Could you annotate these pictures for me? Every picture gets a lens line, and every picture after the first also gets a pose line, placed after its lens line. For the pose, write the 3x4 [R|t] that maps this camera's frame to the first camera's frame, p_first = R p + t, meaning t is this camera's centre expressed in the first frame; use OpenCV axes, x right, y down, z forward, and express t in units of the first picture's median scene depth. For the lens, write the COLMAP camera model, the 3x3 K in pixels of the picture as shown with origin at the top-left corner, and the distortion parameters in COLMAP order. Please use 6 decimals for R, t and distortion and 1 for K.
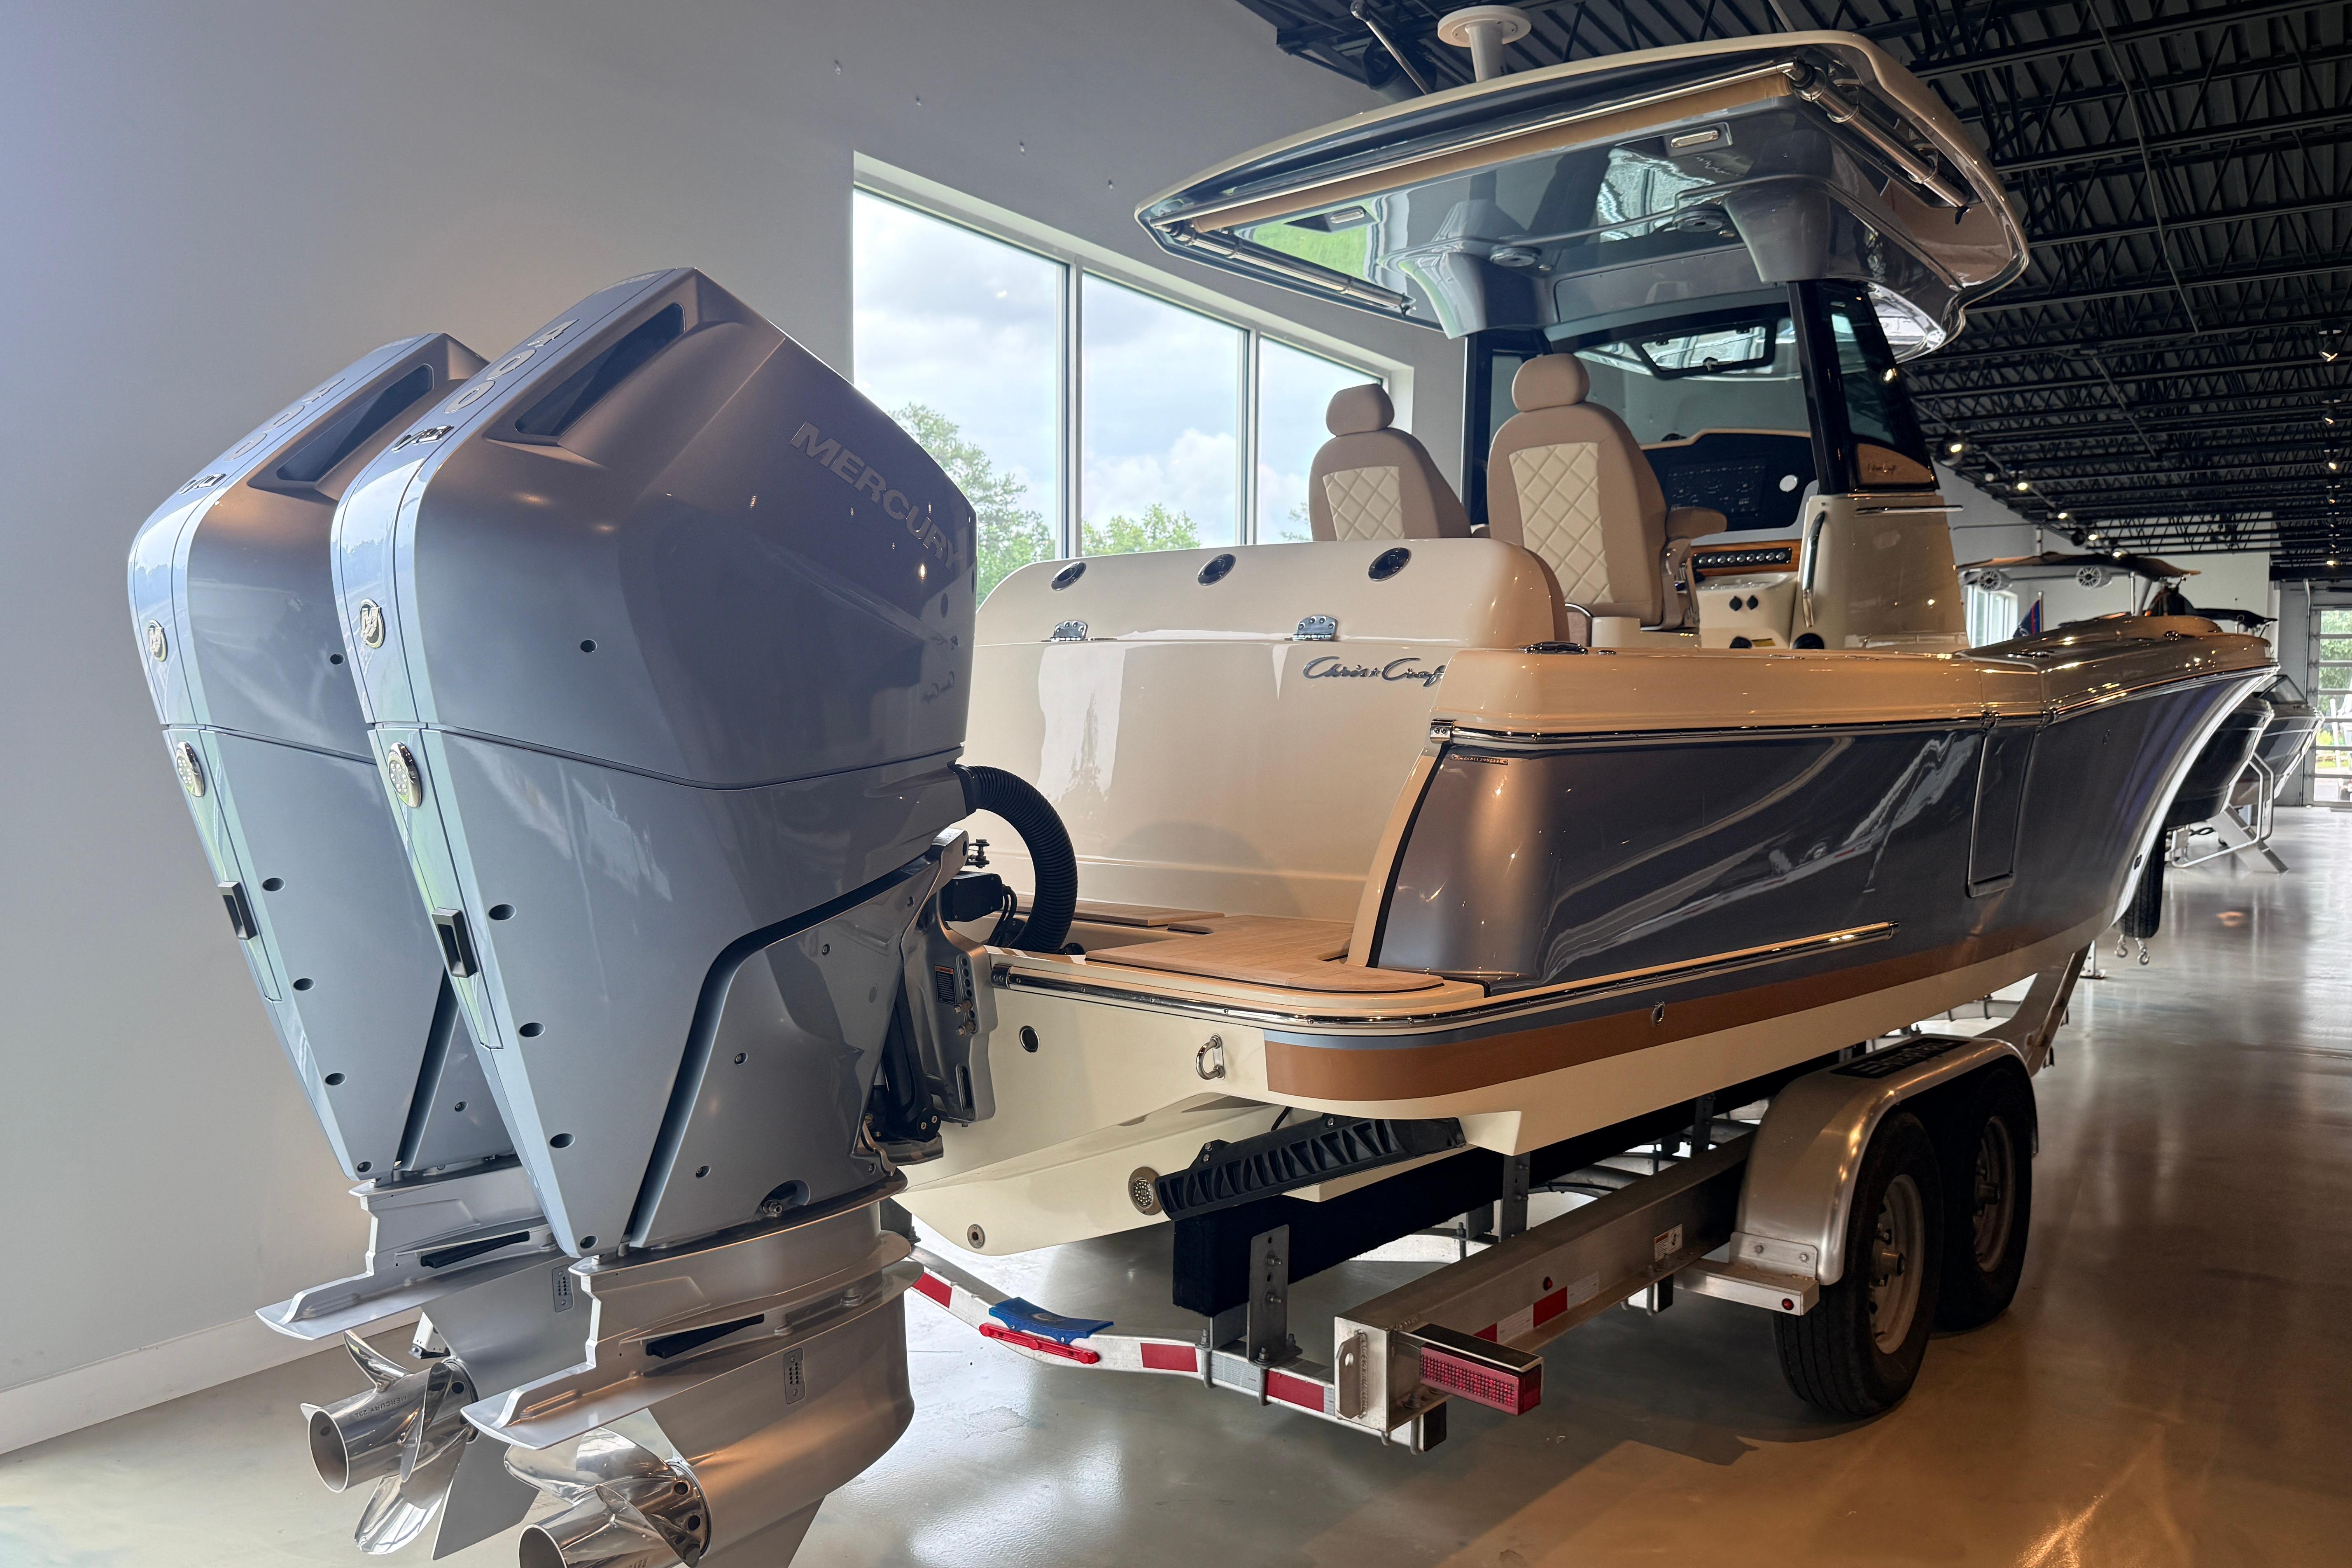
lens RADIAL K [[1732.9, 0, 1178.2], [0, 1732.9, 761.9], [0, 0, 1]] dist [0.022130, 0.000093]
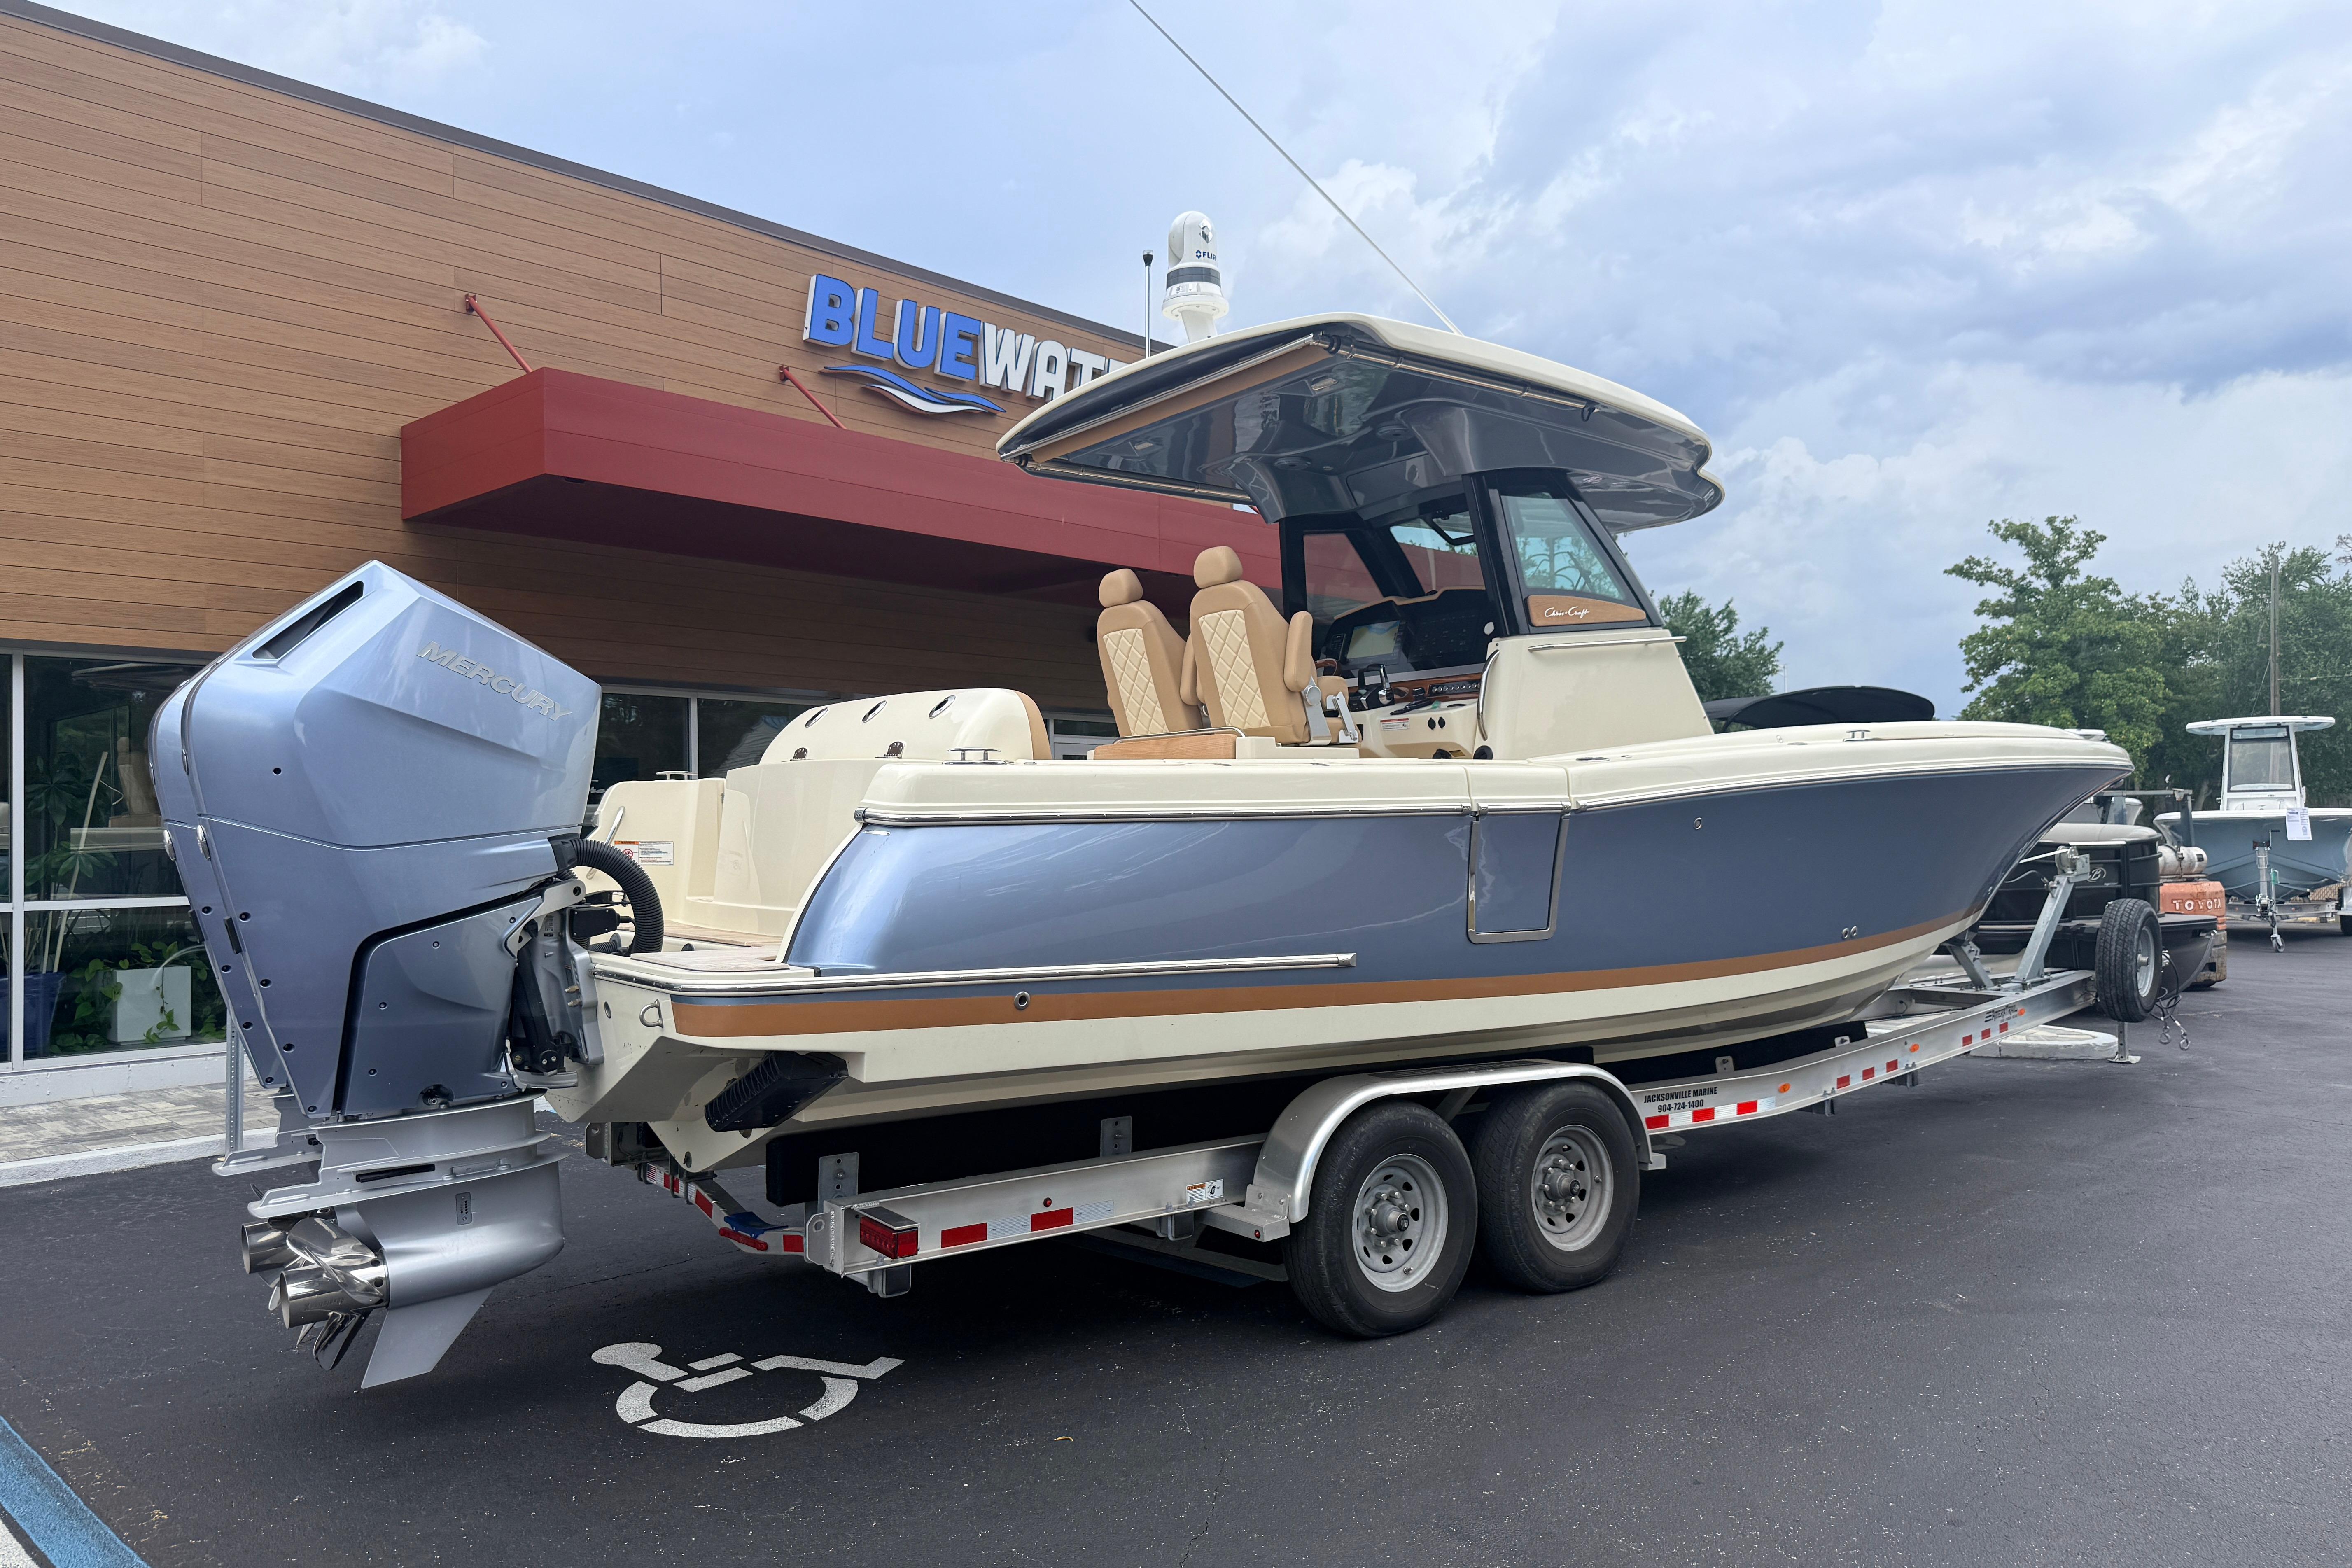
lens RADIAL K [[1628.1, 0, 1189.0], [0, 1628.1, 790.0], [0, 0, 1]] dist [0.069992, -0.076071]
pose [[0.975544, -0.018671, -0.219009, 0.607852], [0.006592, 0.998423, -0.055758, 0.033614], [0.219704, 0.052951, 0.974128, -0.302637]]
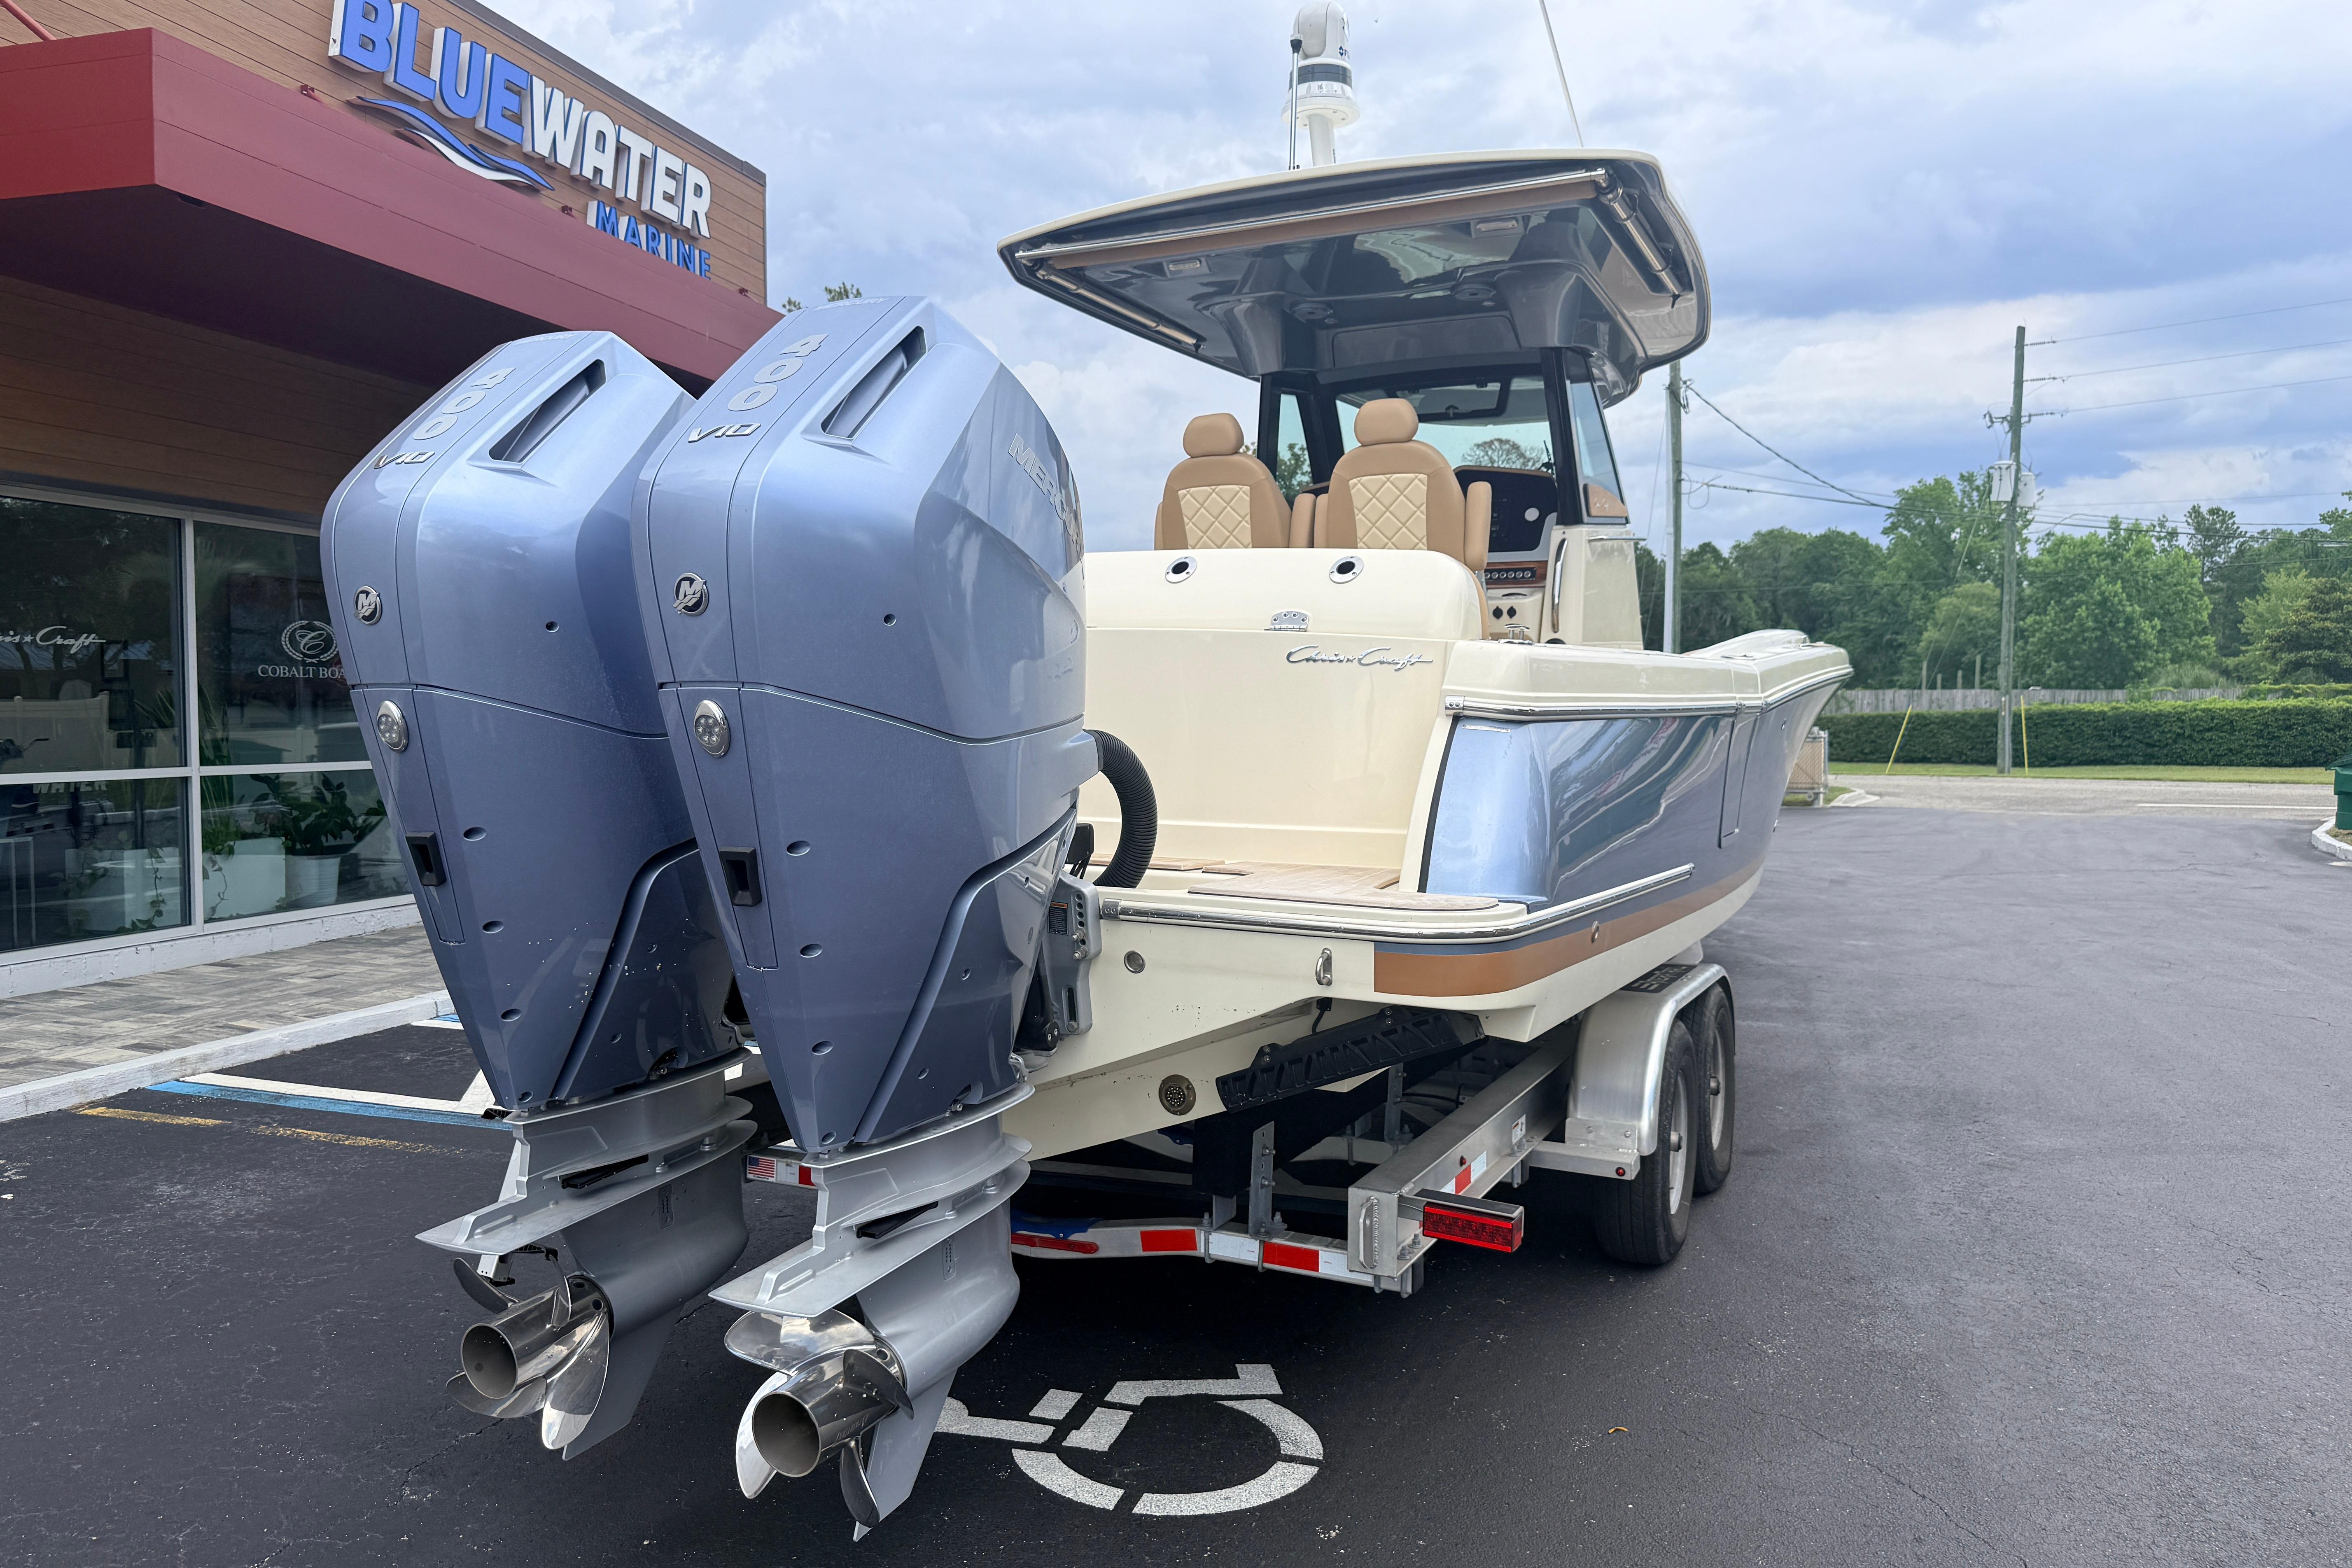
lens RADIAL K [[1628.1, 0, 1159.7], [0, 1628.1, 776.4], [0, 0, 1]] dist [0.069992, -0.076071]
pose [[0.970719, 0.000857, 0.240217, -0.262141], [-0.003325, 0.999946, 0.009868, 0.017297], [-0.240196, -0.010378, 0.970669, -0.065065]]
